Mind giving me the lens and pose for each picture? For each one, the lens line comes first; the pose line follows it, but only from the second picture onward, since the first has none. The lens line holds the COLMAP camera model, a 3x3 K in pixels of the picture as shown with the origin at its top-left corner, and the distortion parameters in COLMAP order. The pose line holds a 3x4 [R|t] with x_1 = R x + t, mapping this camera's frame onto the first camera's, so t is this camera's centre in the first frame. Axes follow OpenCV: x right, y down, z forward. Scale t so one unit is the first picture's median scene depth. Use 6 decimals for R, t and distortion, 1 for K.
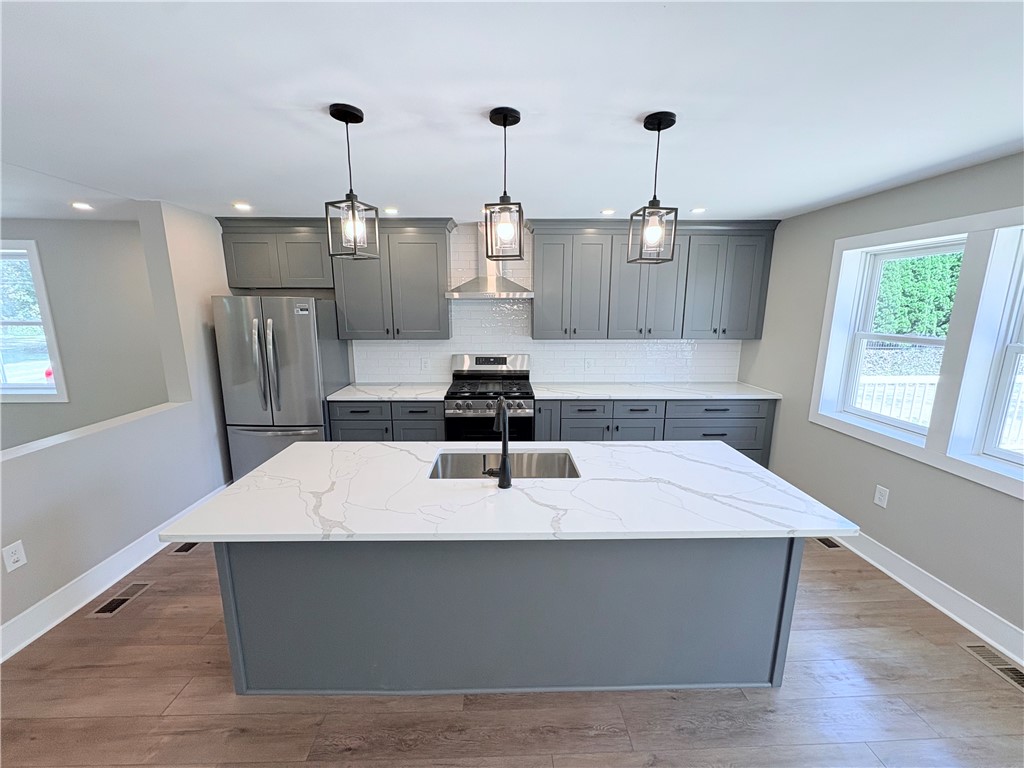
lens RADIAL K [[403.7, 0, 511.1], [0, 403.7, 394.1], [0, 0, 1]] dist [-0.002498, -0.000059]
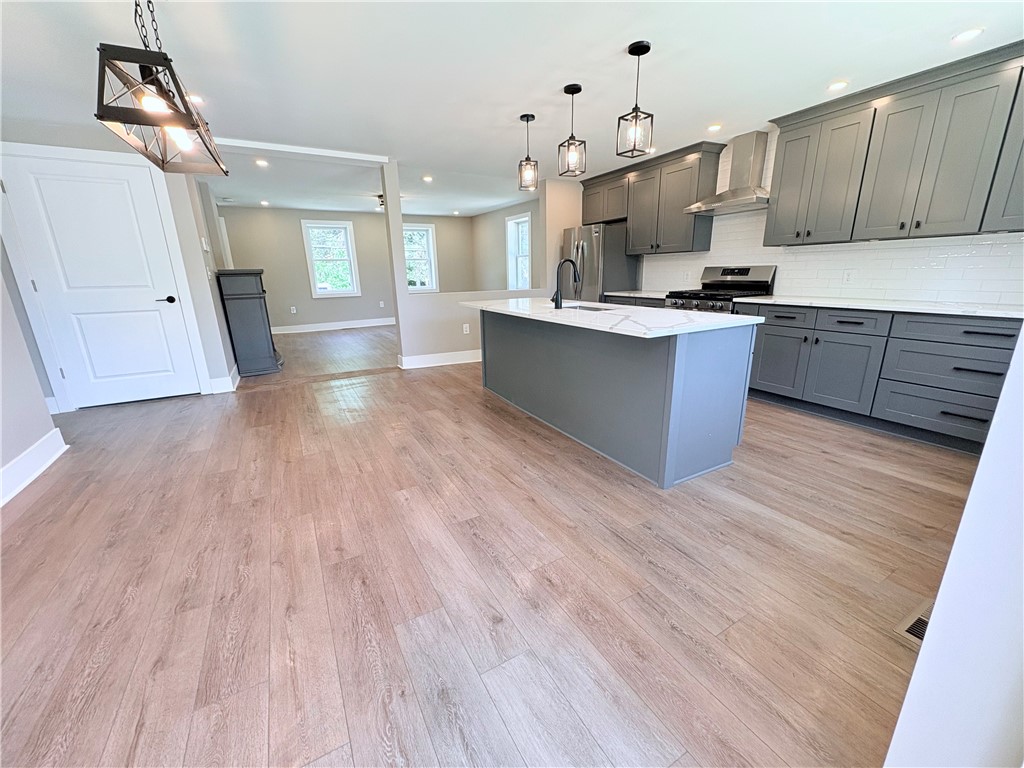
lens RADIAL K [[413.4, 0, 512.0], [0, 413.4, 384.0], [0, 0, 1]] dist [0.013671, 0.000215]
pose [[0.469230, 0.224400, -0.854089, 0.765318], [-0.152953, 0.973209, 0.171666, 0.123617], [0.869729, 0.050085, 0.490981, -0.048159]]
